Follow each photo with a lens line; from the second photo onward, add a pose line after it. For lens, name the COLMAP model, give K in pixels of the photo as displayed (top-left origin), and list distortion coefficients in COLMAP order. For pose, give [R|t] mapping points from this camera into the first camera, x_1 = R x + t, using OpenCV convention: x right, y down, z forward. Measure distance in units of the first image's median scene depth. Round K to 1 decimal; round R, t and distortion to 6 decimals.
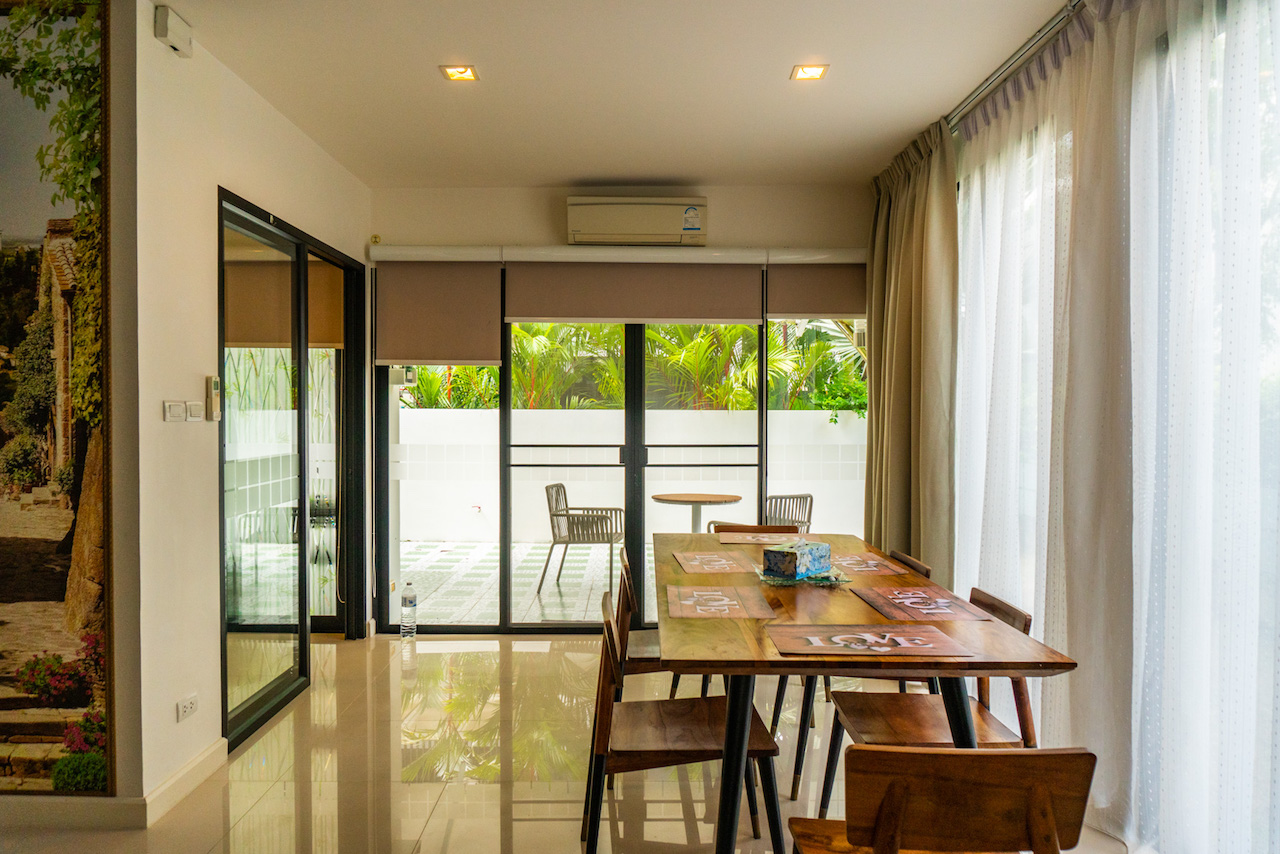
lens RADIAL K [[855.2, 0, 640.7], [0, 855.2, 425.1], [0, 0, 1]] dist [-0.036006, 0.013545]
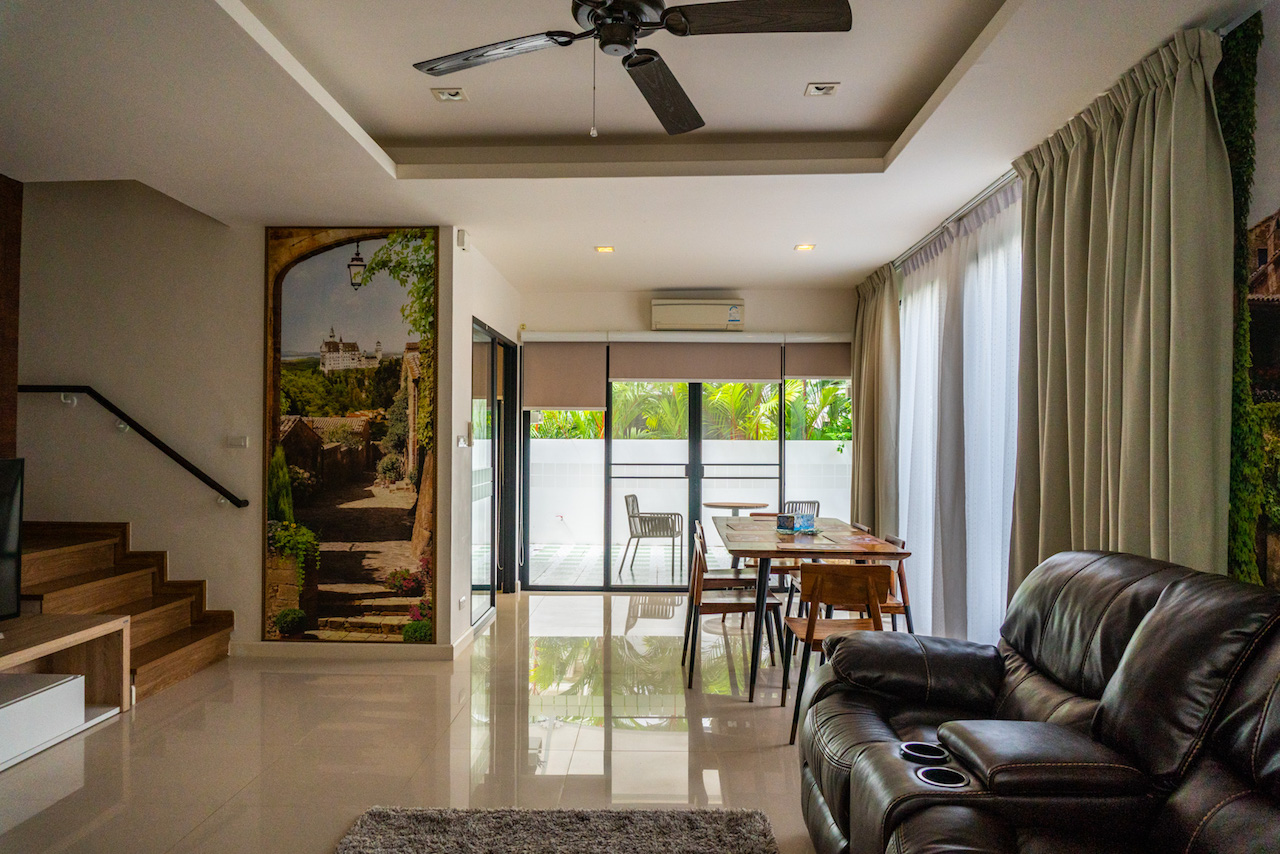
lens RADIAL K [[855.2, 0, 648.0], [0, 855.2, 434.0], [0, 0, 1]] dist [-0.036006, 0.013545]
pose [[0.999614, 0.000273, -0.027771, -0.091564], [-0.000895, 0.999749, -0.022407, 0.009076], [0.027758, 0.022423, 0.999363, -0.927460]]
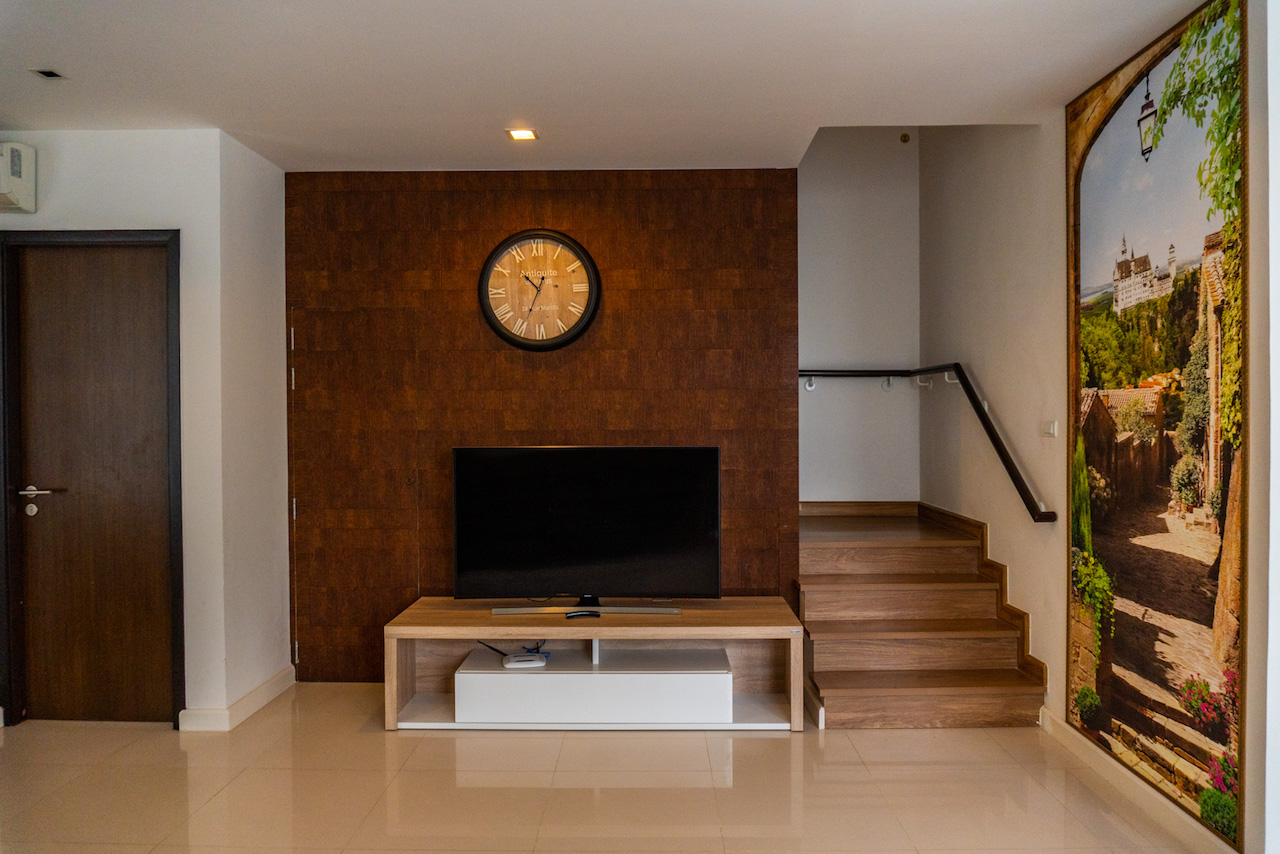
lens RADIAL K [[855.2, 0, 649.5], [0, 855.2, 434.3], [0, 0, 1]] dist [-0.036006, 0.013545]
pose [[-0.015152, 0.018981, -0.999705, 0.287301], [-0.012226, 0.999742, 0.019167, -0.024481], [0.999810, 0.012513, -0.014917, 0.365221]]
